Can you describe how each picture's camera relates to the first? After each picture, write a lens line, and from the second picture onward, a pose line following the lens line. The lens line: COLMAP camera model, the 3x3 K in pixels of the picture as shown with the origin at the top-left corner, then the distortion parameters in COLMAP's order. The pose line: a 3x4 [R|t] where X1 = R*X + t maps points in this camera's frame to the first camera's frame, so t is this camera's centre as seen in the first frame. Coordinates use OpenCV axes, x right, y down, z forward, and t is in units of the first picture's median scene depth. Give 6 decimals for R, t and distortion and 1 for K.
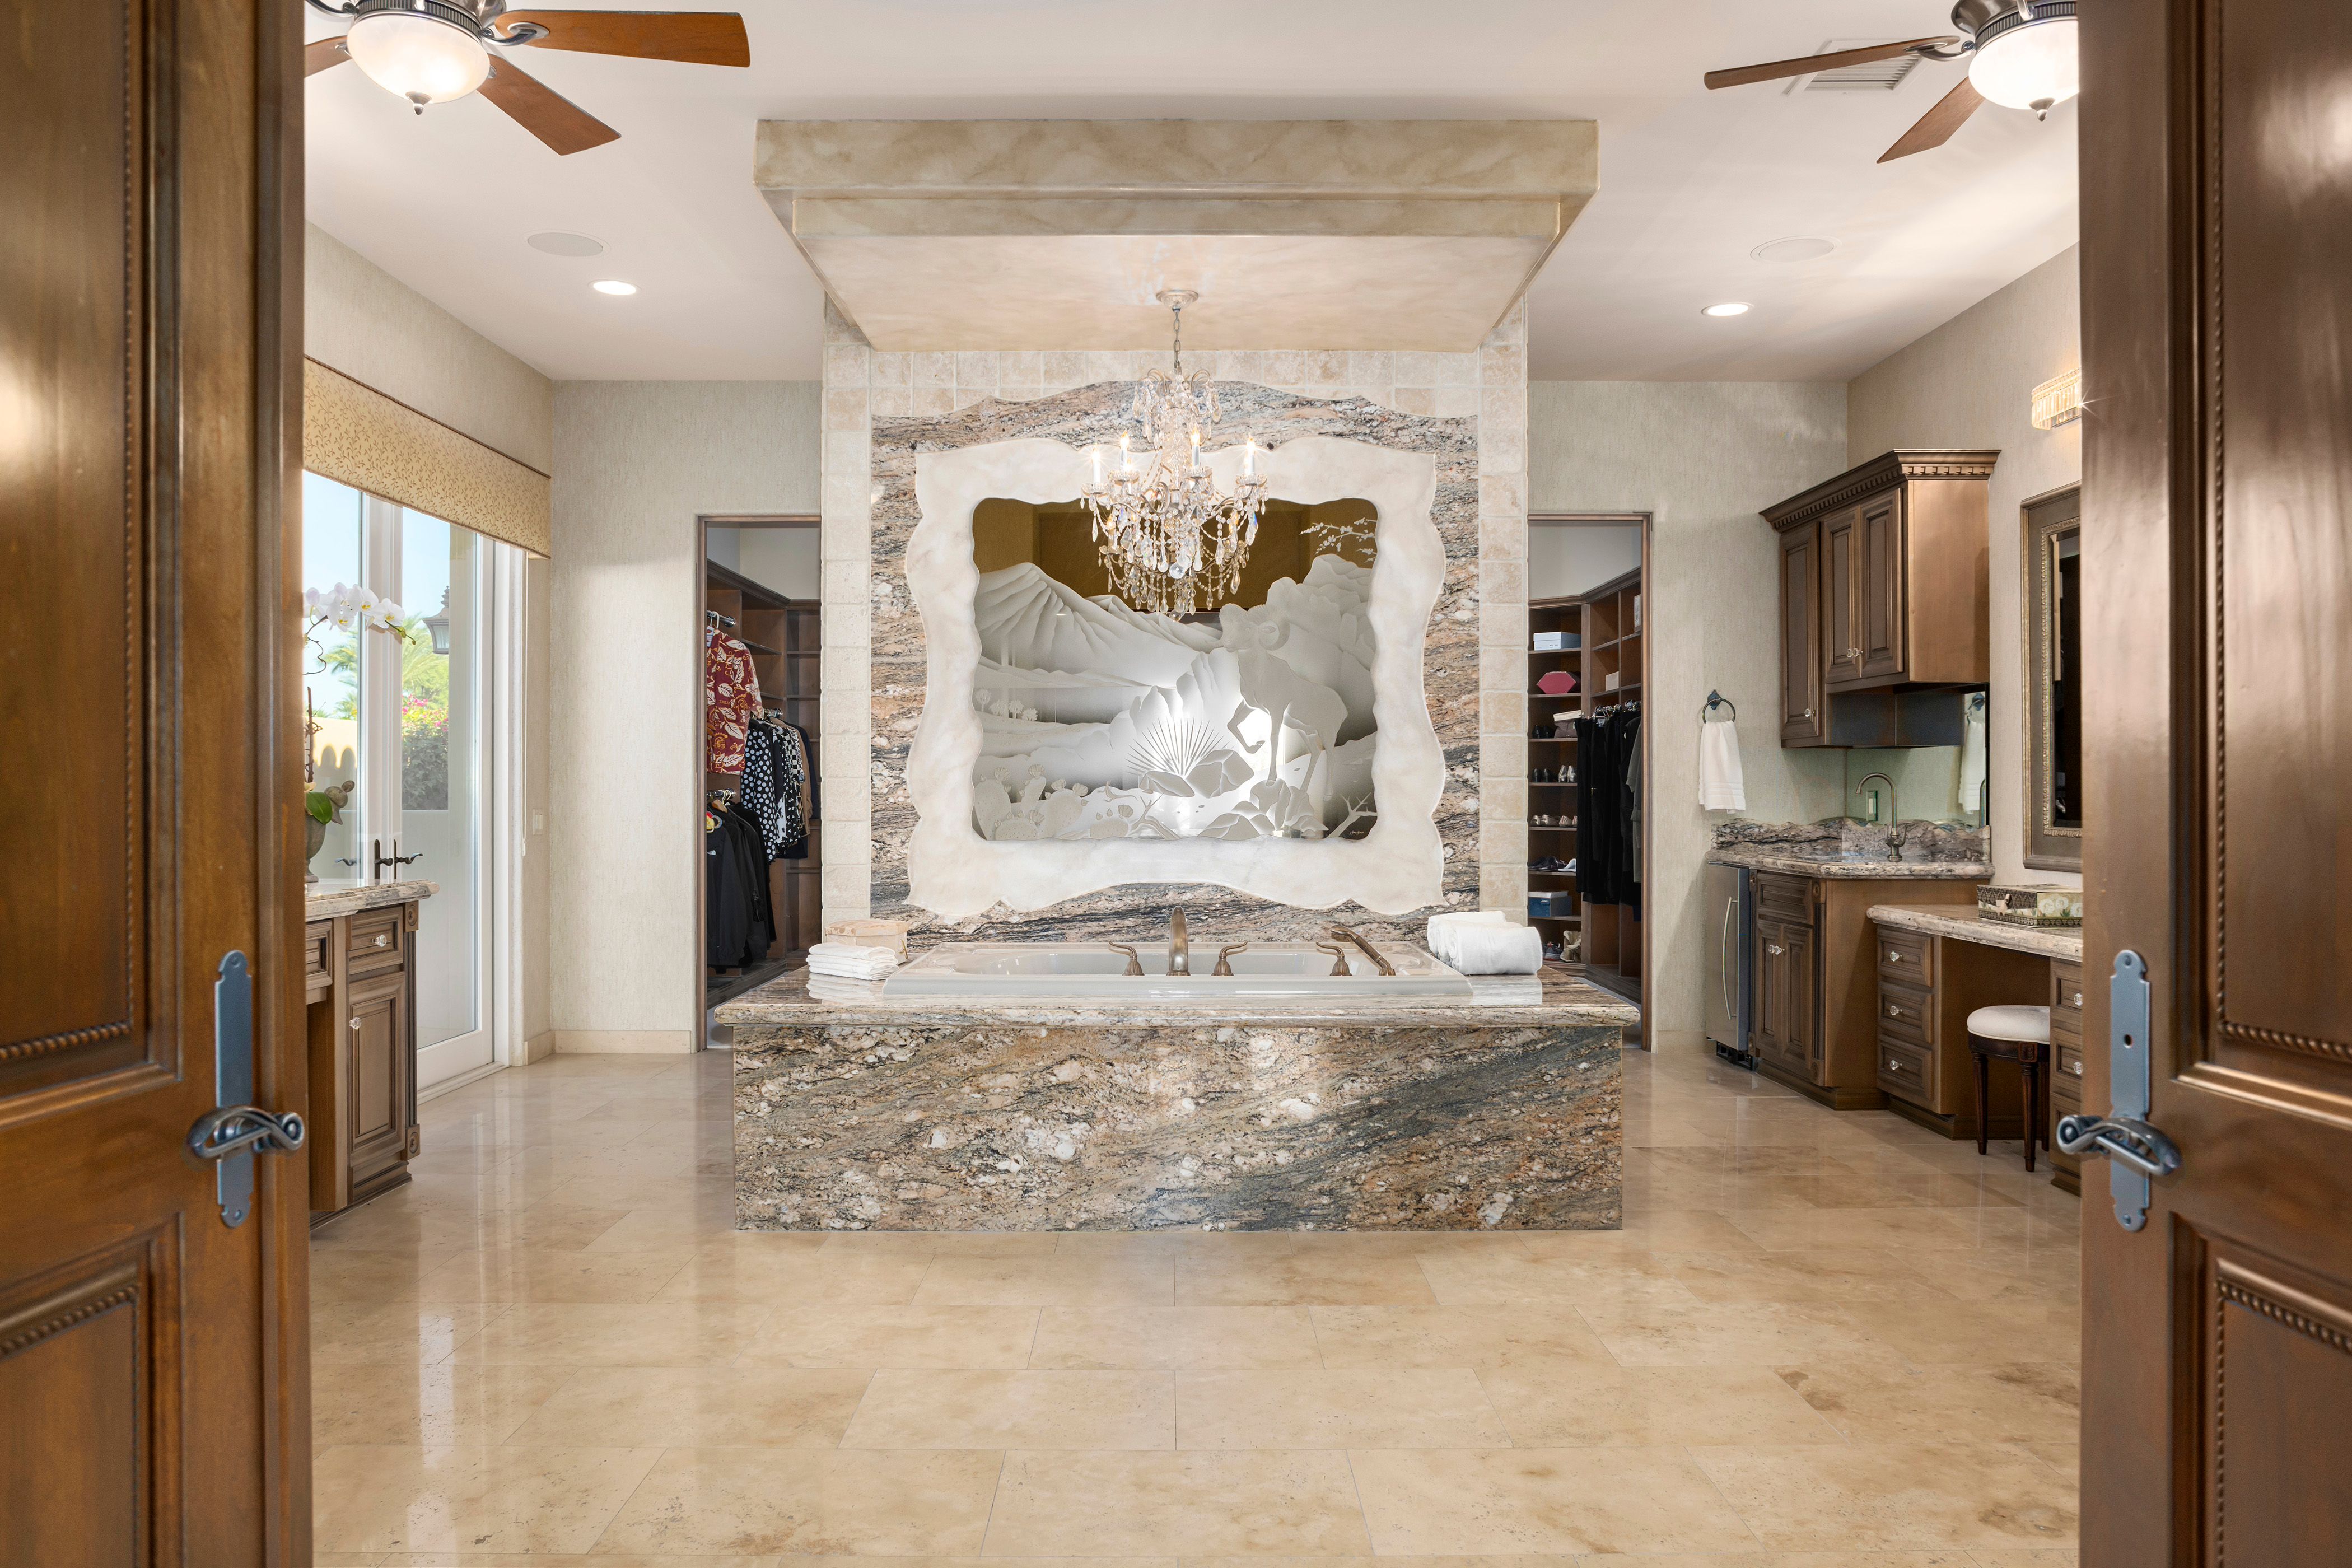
lens RADIAL K [[1615.5, 0, 1175.0], [0, 1615.5, 796.9], [0, 0, 1]] dist [-0.068160, 0.042280]
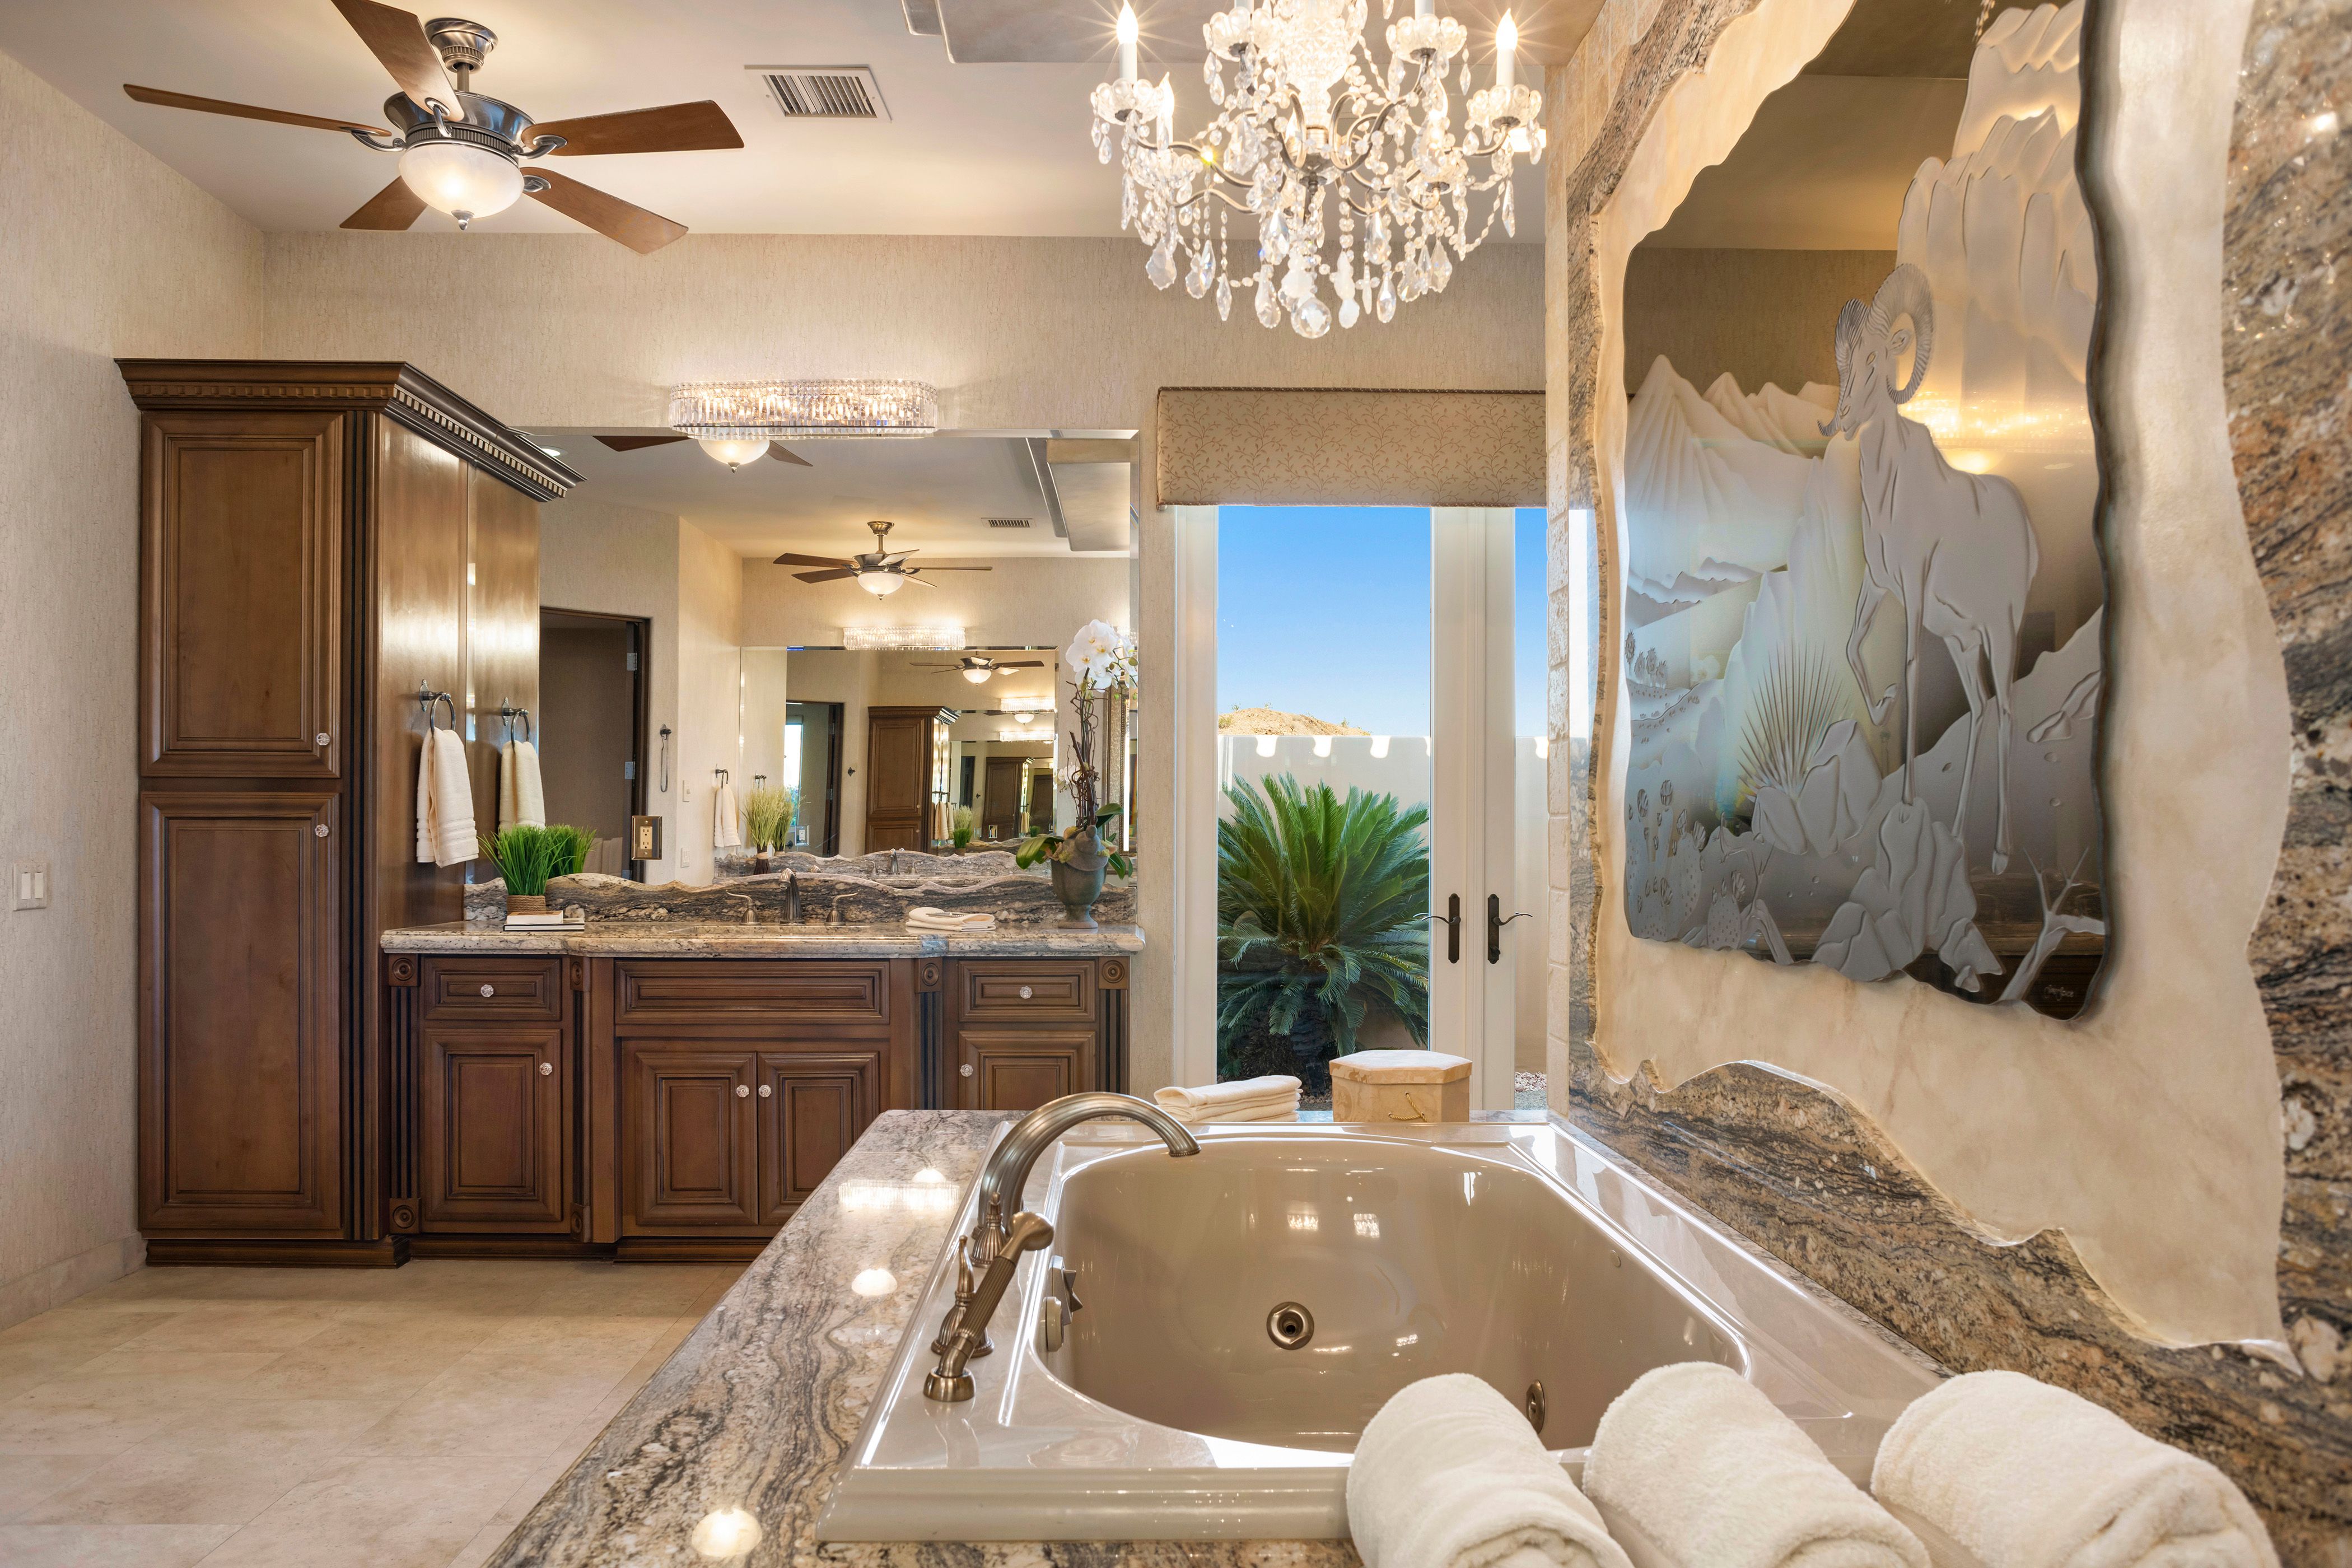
lens RADIAL K [[1615.5, 0, 1175.0], [0, 1615.5, 796.9], [0, 0, 1]] dist [-0.068160, 0.042280]
pose [[0.030858, -0.022876, -0.999262, 0.490989], [-0.005841, 0.999717, -0.023067, -0.004683], [0.999507, 0.006548, 0.030715, 1.105932]]
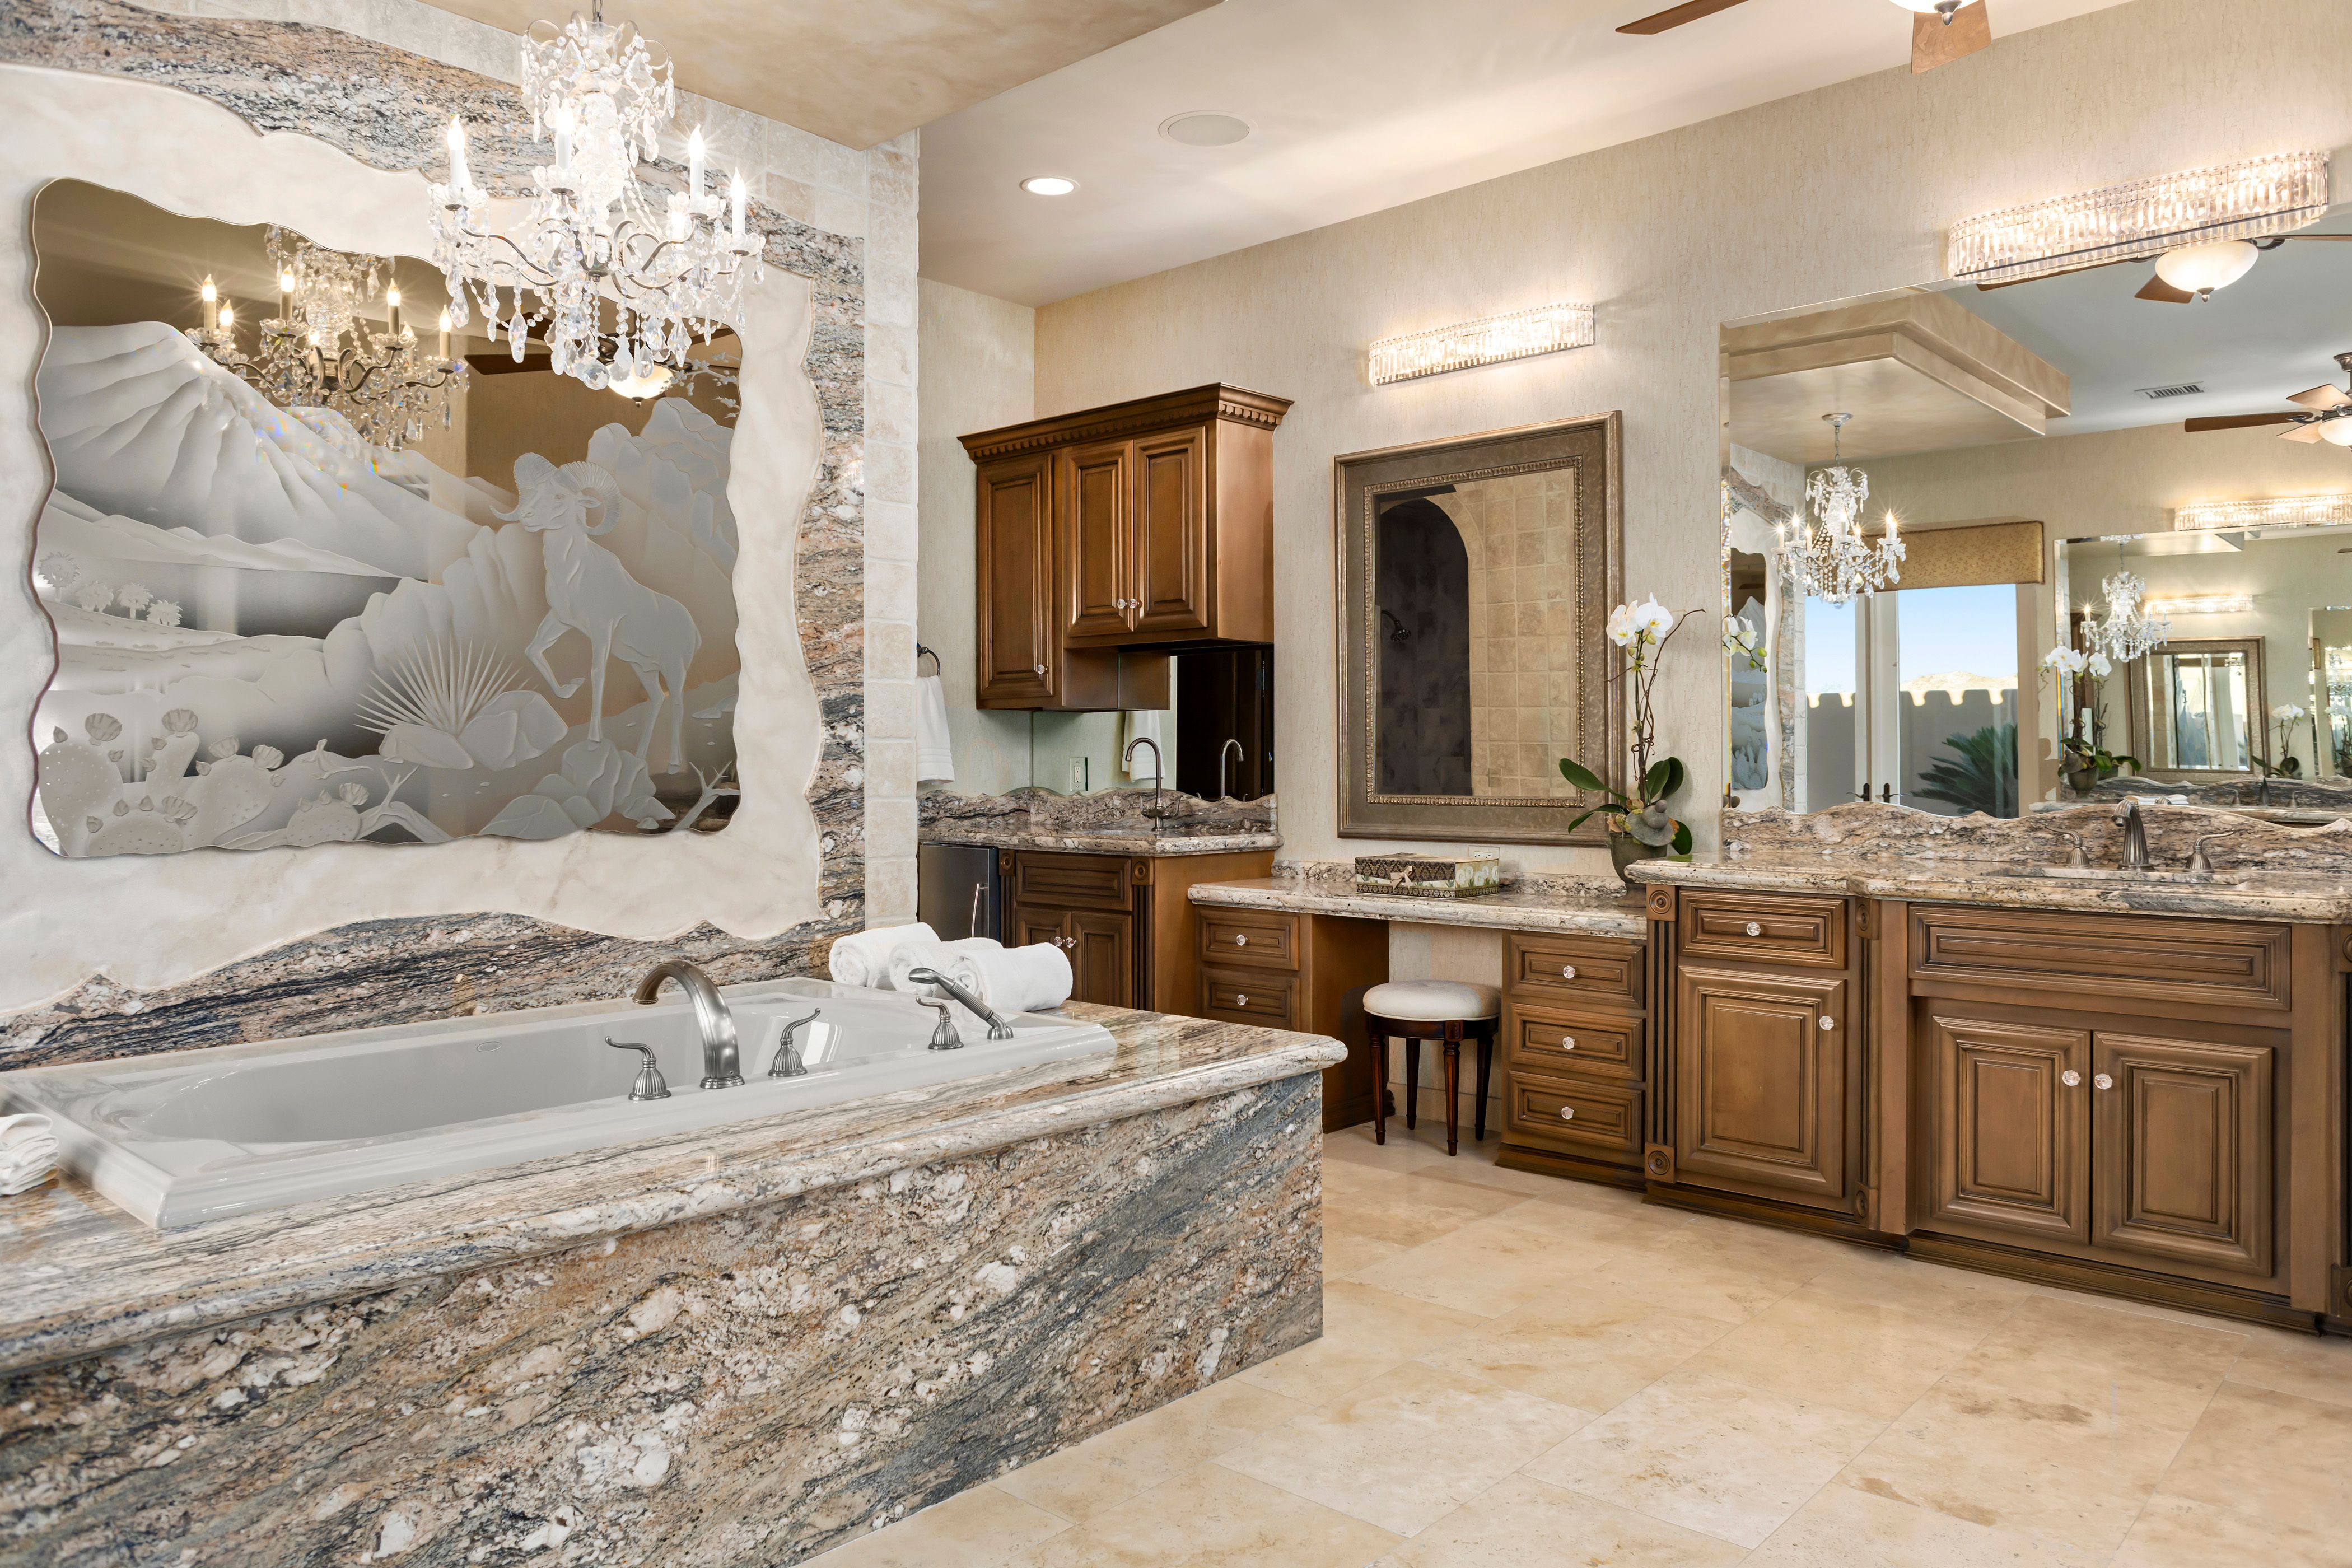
lens RADIAL K [[1607.9, 0, 1179.2], [0, 1607.9, 757.4], [0, 0, 1]] dist [-0.063211, 0.040857]
pose [[0.672169, -0.000929, 0.740397, -0.324637], [0.005258, 0.999980, -0.003518, -0.000857], [-0.740379, 0.006258, 0.672161, 0.541228]]
